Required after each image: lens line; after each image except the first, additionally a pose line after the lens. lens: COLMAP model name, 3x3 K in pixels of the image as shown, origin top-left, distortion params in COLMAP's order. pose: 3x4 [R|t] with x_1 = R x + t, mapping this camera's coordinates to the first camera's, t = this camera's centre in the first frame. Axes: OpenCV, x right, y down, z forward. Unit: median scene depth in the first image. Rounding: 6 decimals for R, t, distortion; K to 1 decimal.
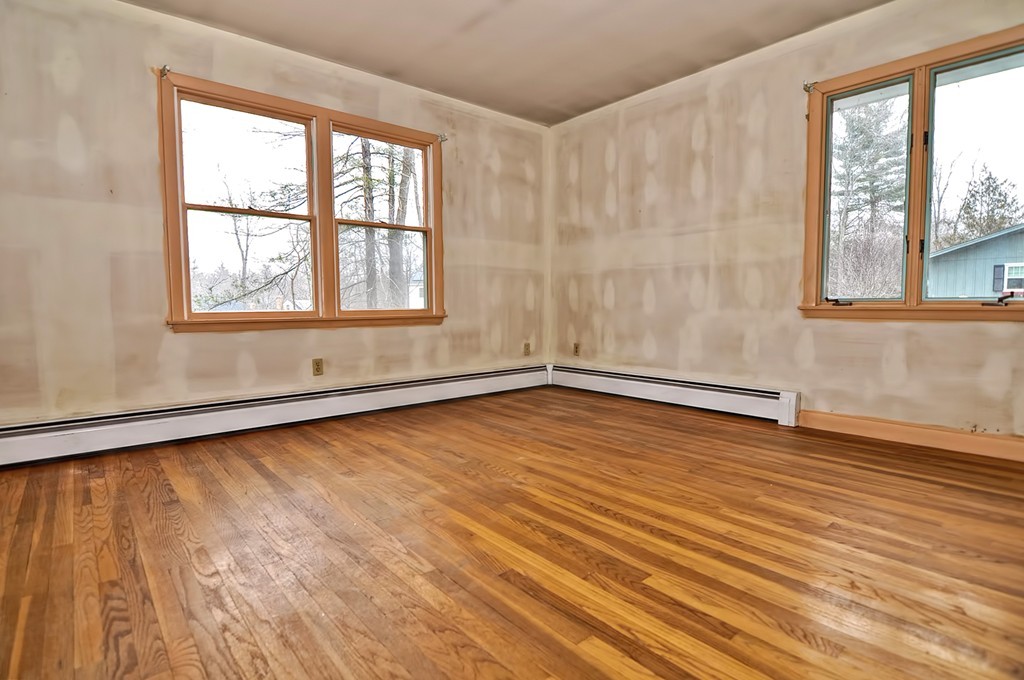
lens RADIAL K [[501.0, 0, 510.8], [0, 501.0, 338.2], [0, 0, 1]] dist [-0.002409, -0.003660]
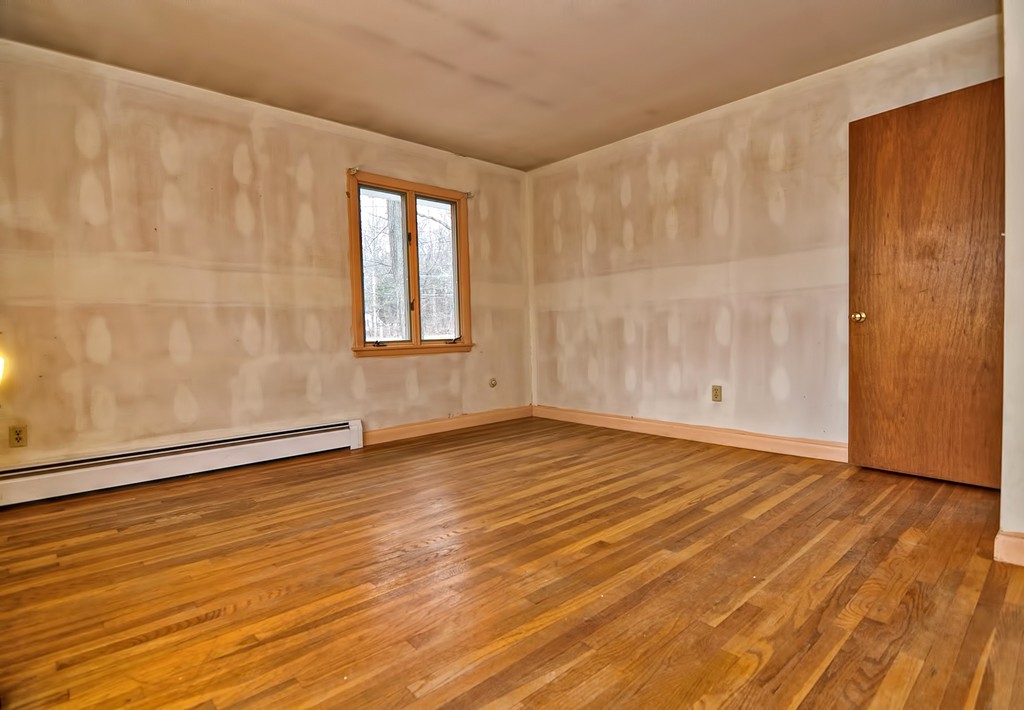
lens RADIAL K [[518.1, 0, 511.3], [0, 518.1, 356.4], [0, 0, 1]] dist [-0.012158, -0.001769]
pose [[-0.016161, -0.037087, 0.999181, -0.699025], [0.095494, 0.994687, 0.038464, -0.056977], [-0.995299, 0.096037, -0.012534, 0.658008]]
